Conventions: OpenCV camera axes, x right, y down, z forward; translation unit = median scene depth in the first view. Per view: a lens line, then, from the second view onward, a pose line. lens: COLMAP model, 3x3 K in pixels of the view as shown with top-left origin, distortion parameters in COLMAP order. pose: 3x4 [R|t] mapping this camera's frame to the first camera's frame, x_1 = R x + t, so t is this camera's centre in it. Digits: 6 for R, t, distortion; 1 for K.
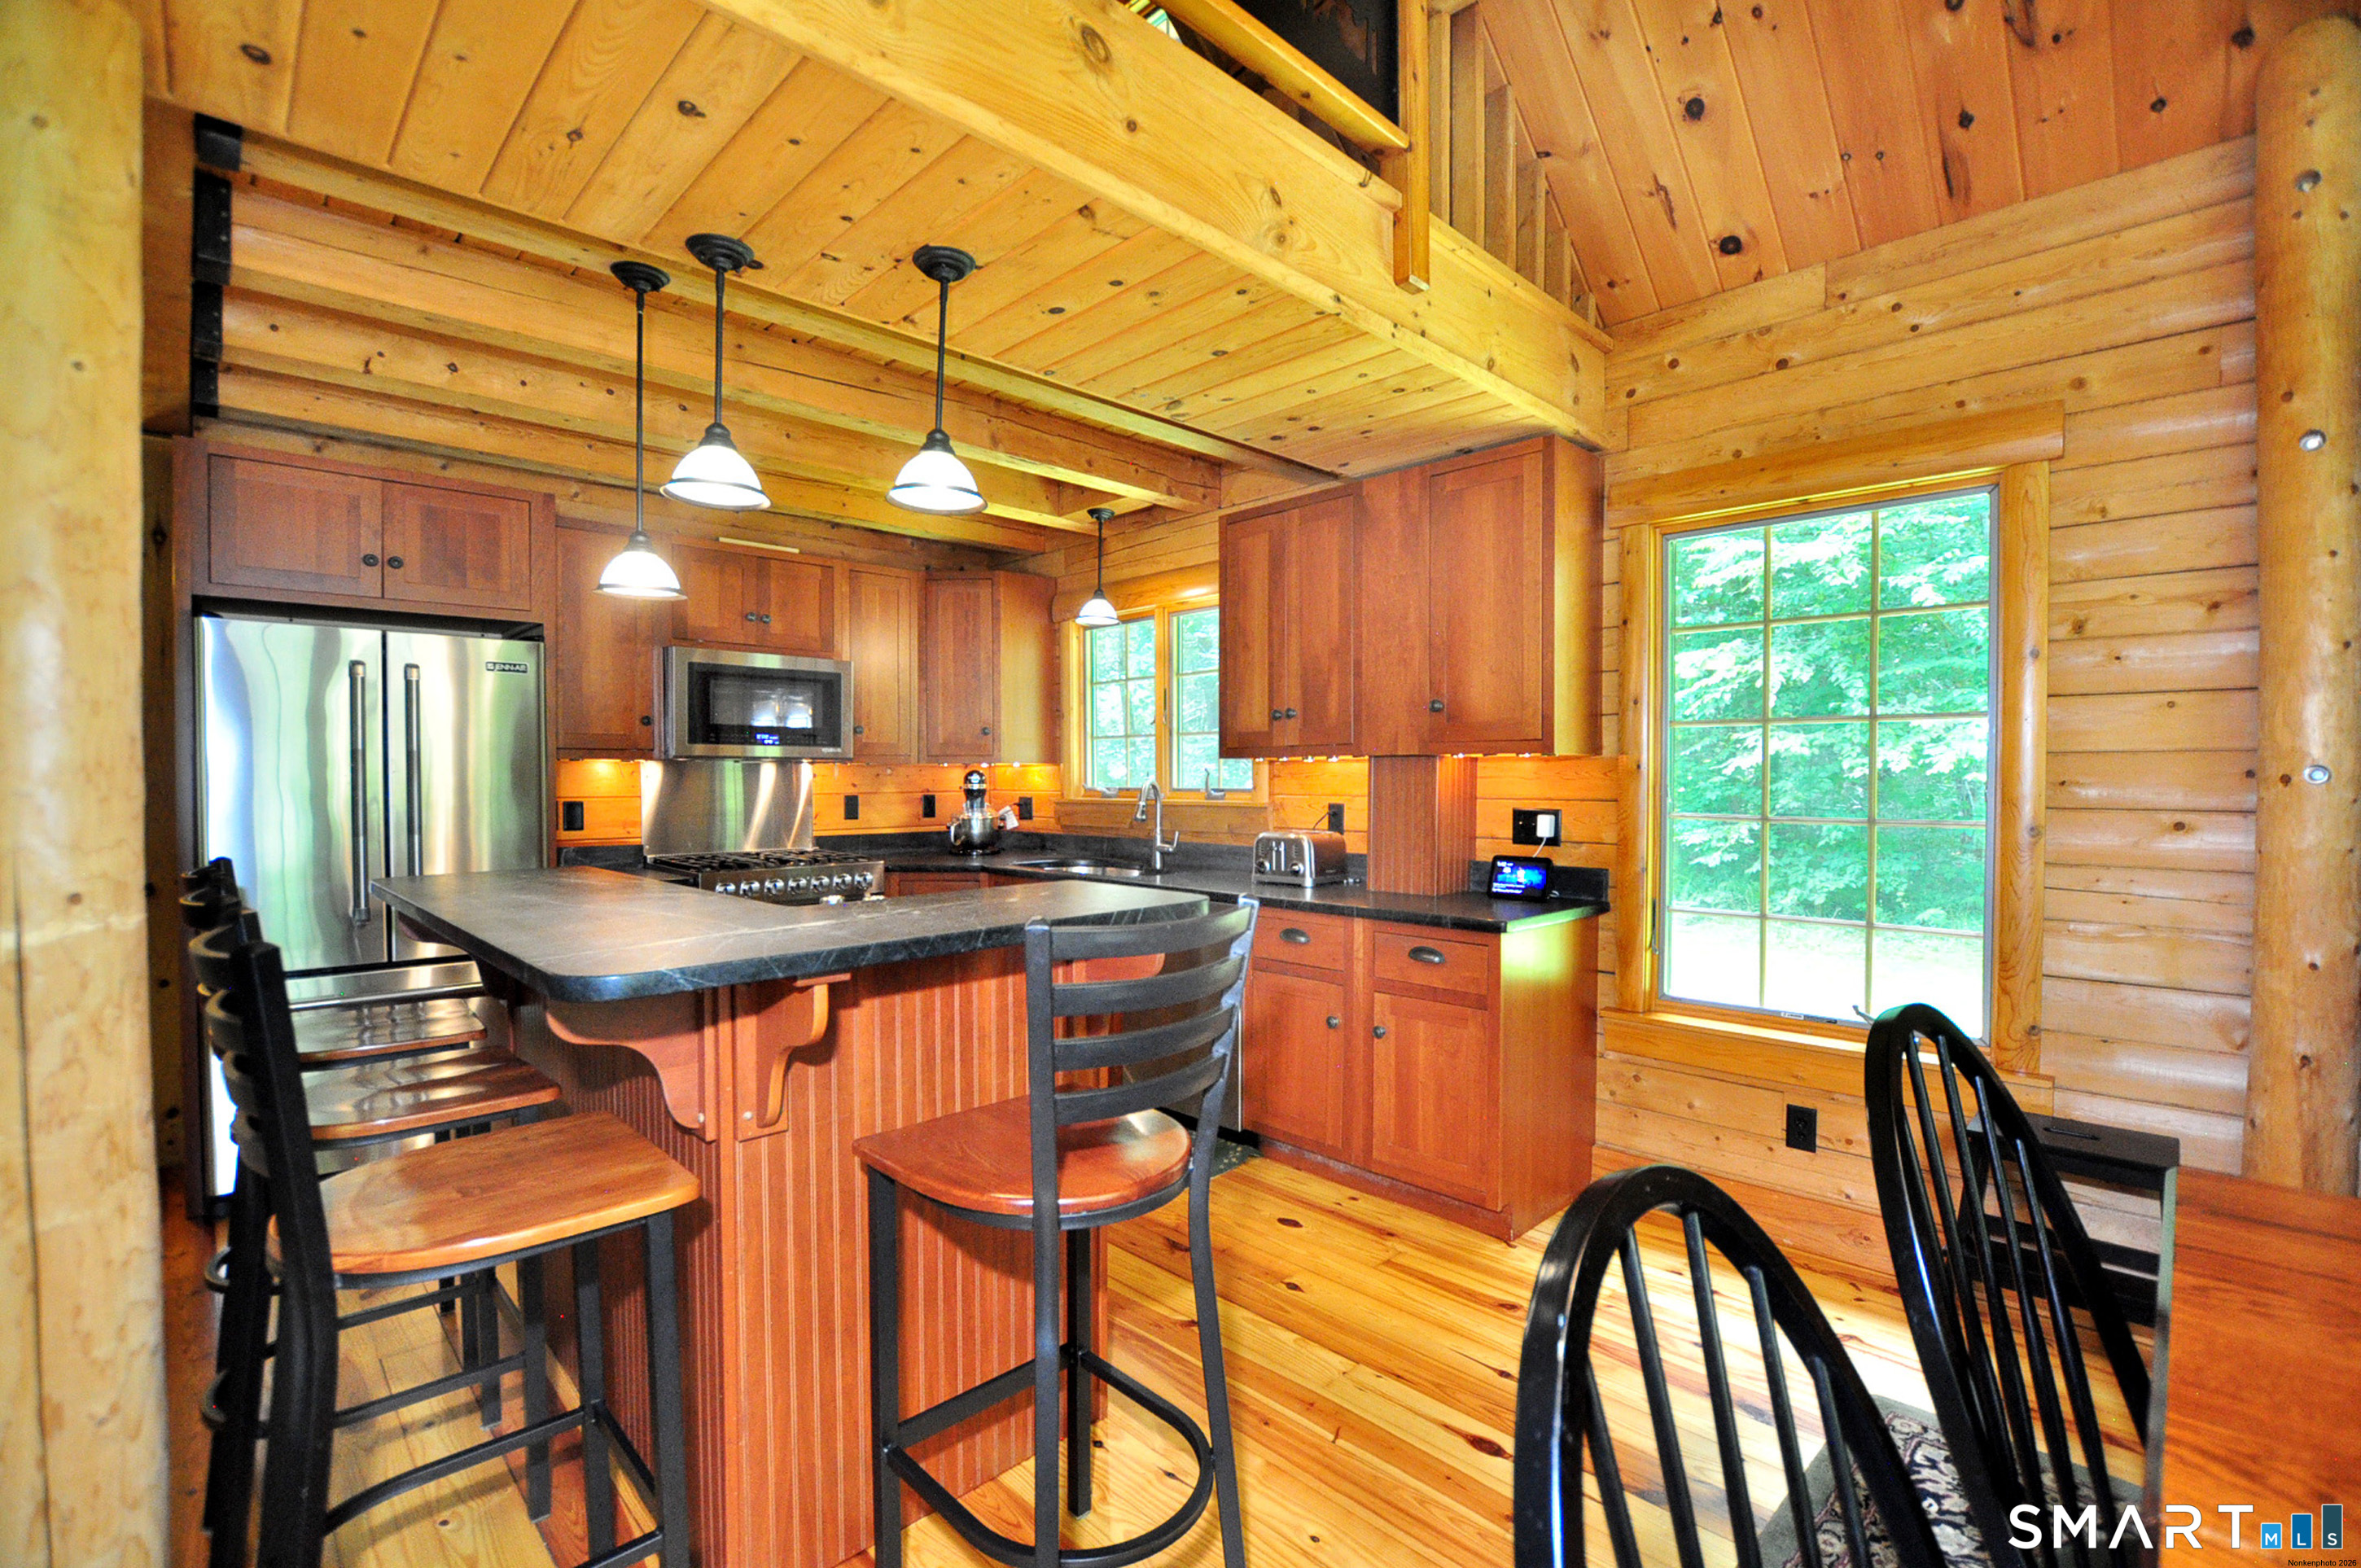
lens RADIAL K [[1045.4, 0, 1216.5], [0, 1045.4, 807.6], [0, 0, 1]] dist [-0.027550, 0.003199]
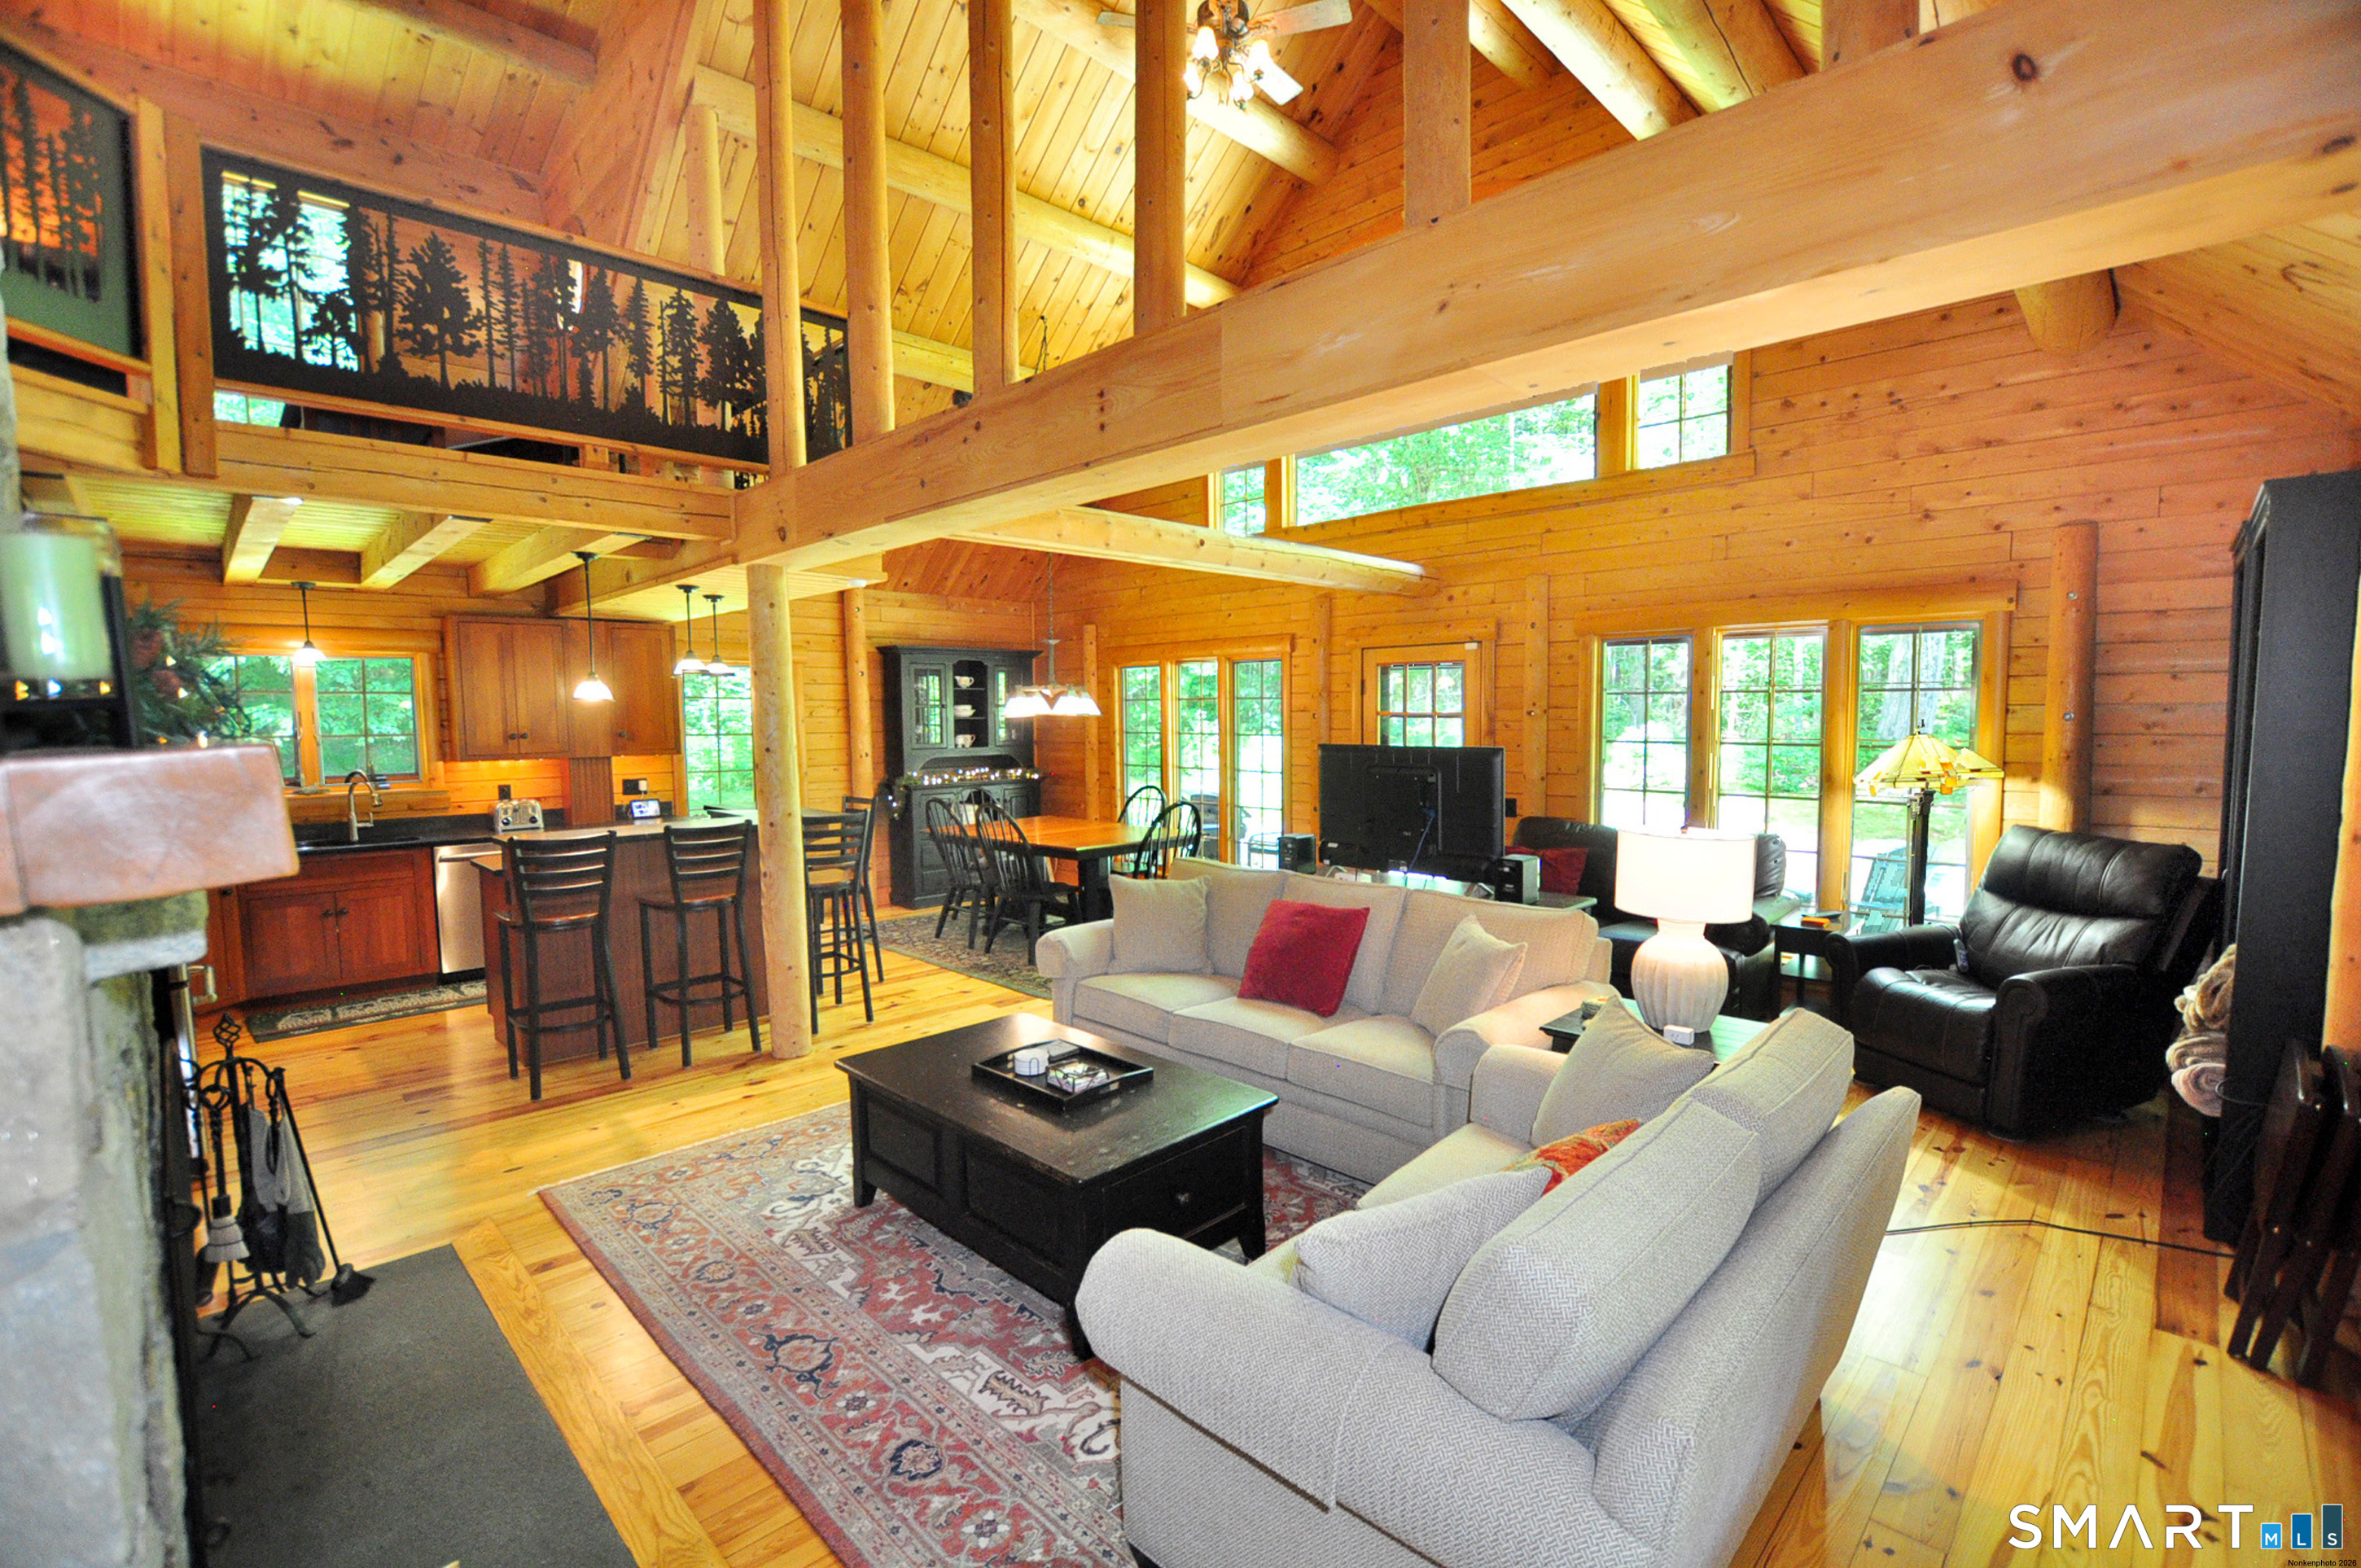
lens RADIAL K [[1045.4, 0, 1144.4], [0, 1045.4, 795.3], [0, 0, 1]] dist [-0.027550, 0.003199]
pose [[0.030685, -0.072102, 0.996925, -1.766674], [0.044955, 0.996485, 0.070686, -0.068024], [-0.998518, 0.042648, 0.033819, -0.156073]]
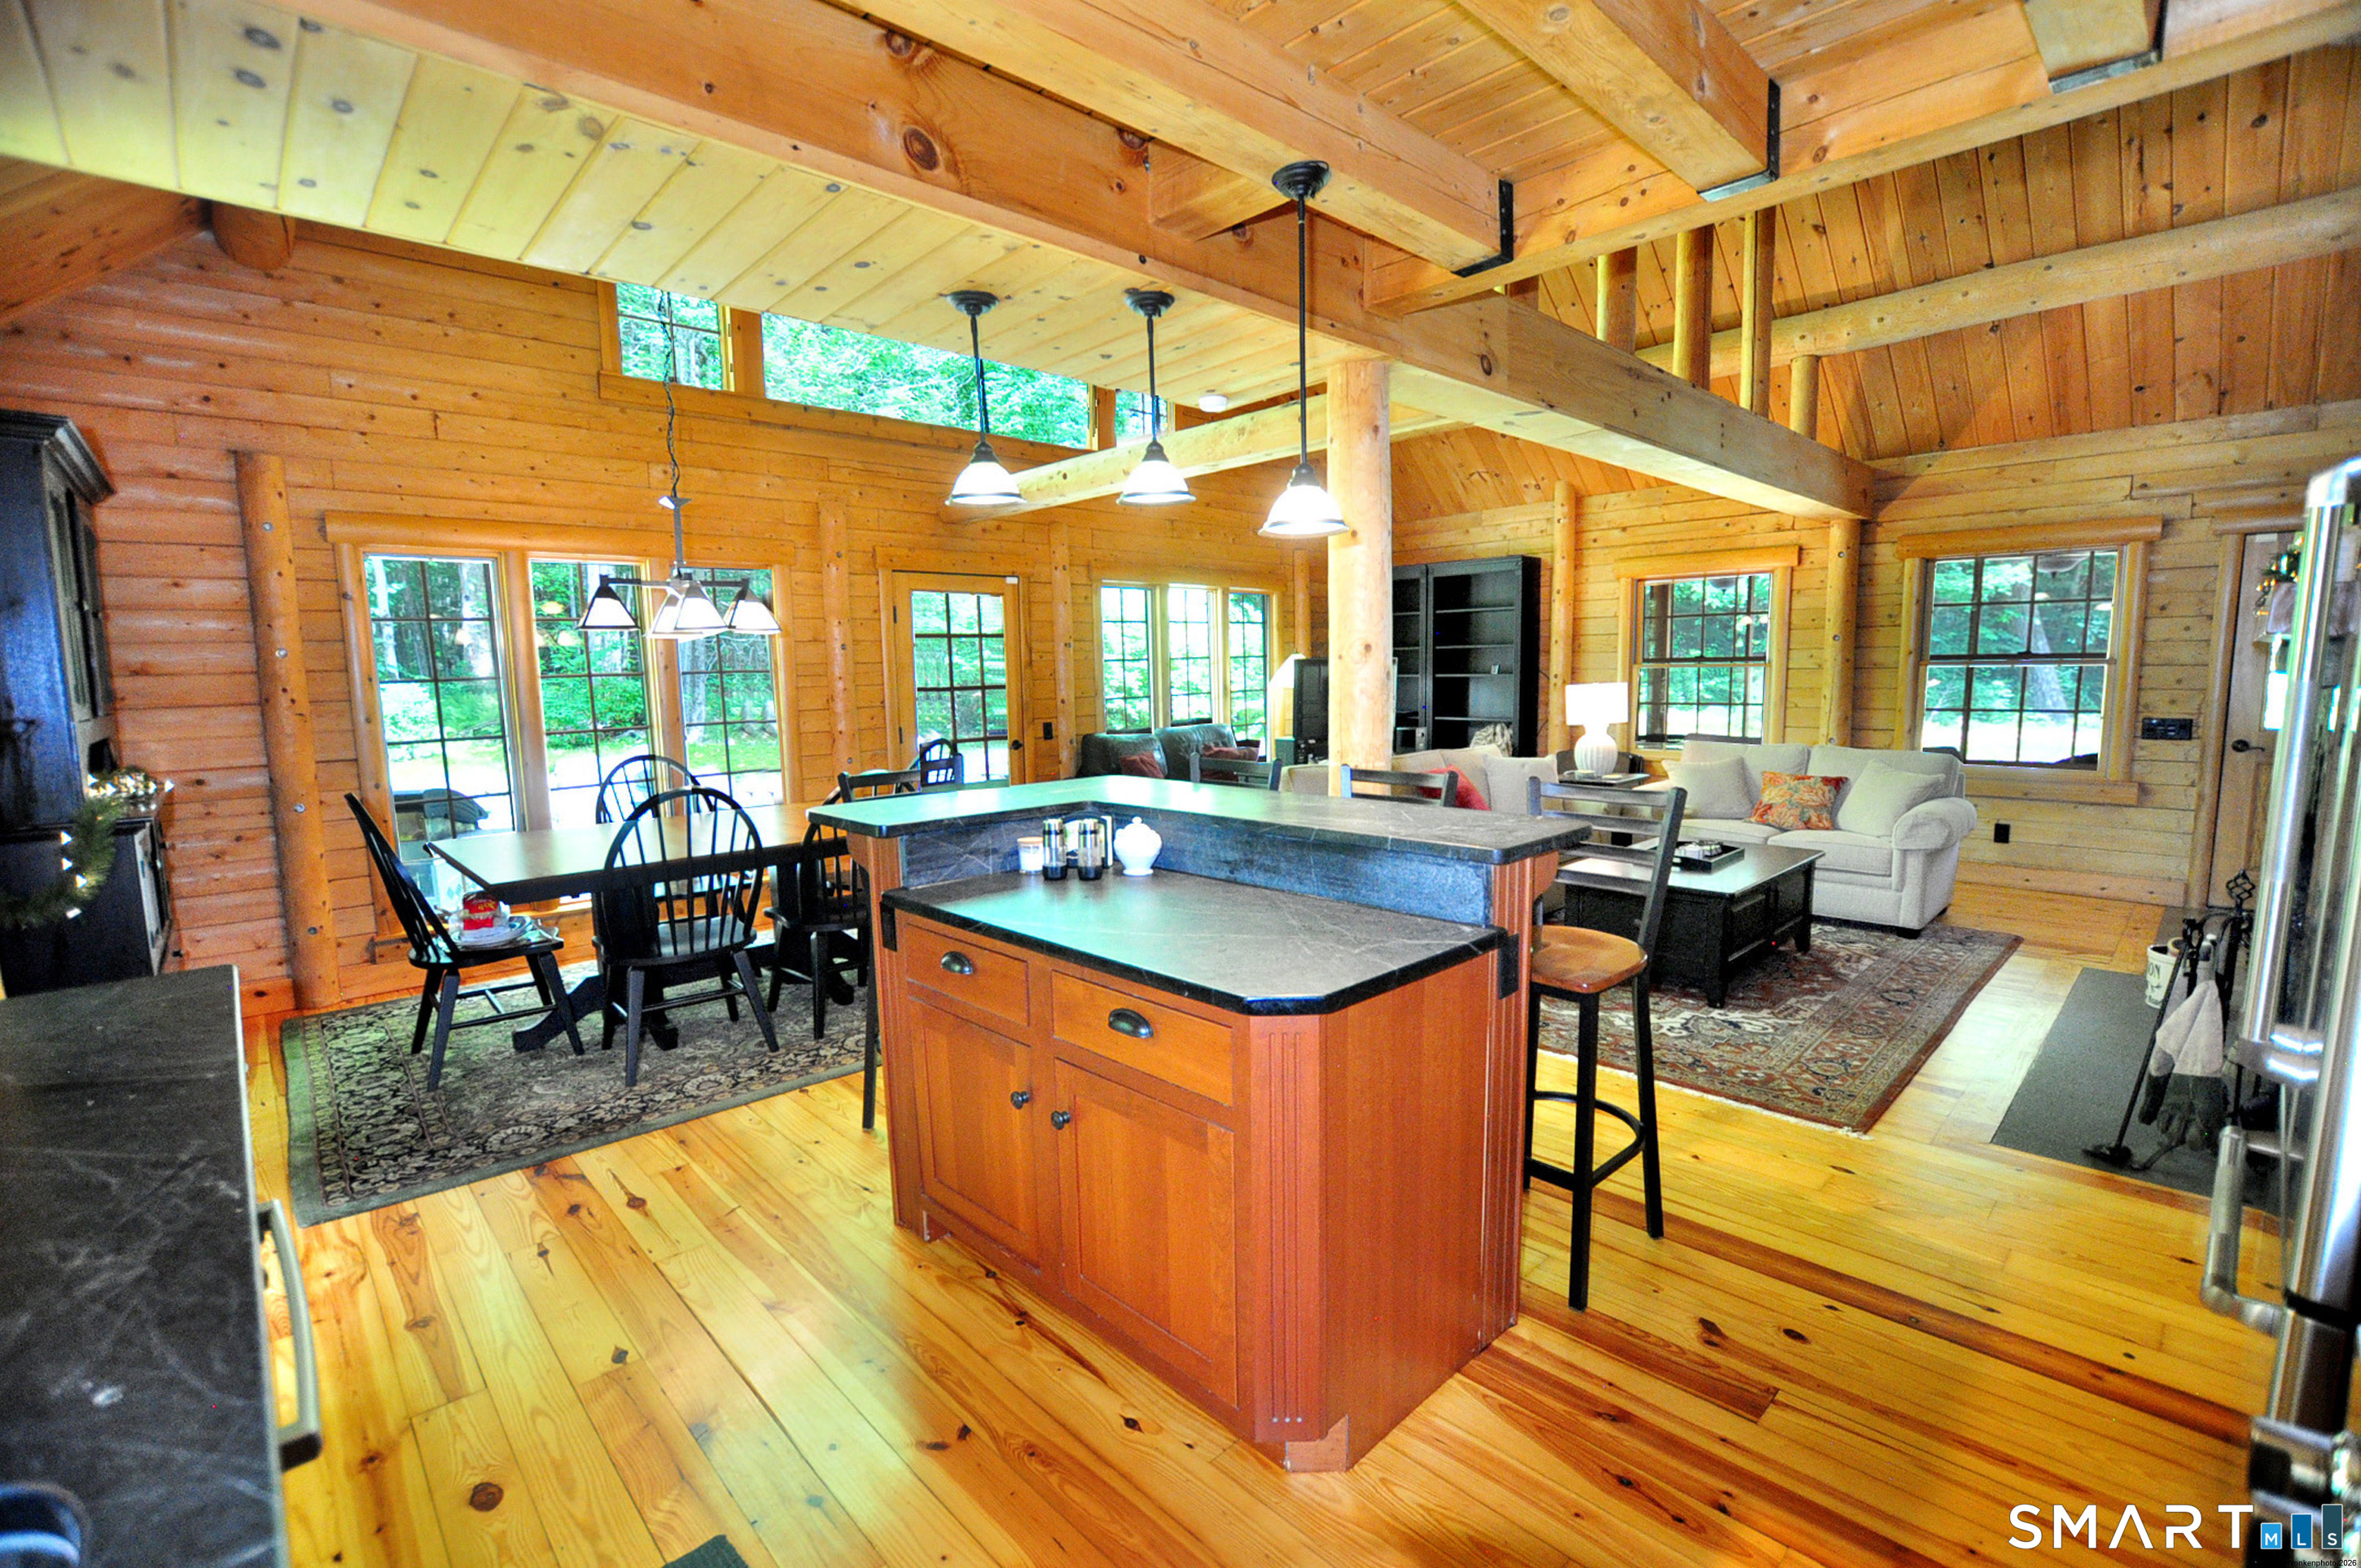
lens RADIAL K [[1045.4, 0, 1210.3], [0, 1045.4, 800.9], [0, 0, 1]] dist [-0.027550, 0.003199]
pose [[-0.999678, 0.018767, 0.017100, -0.310787], [0.021263, 0.986898, 0.159941, -0.074680], [-0.013875, 0.160253, -0.986978, 1.282620]]
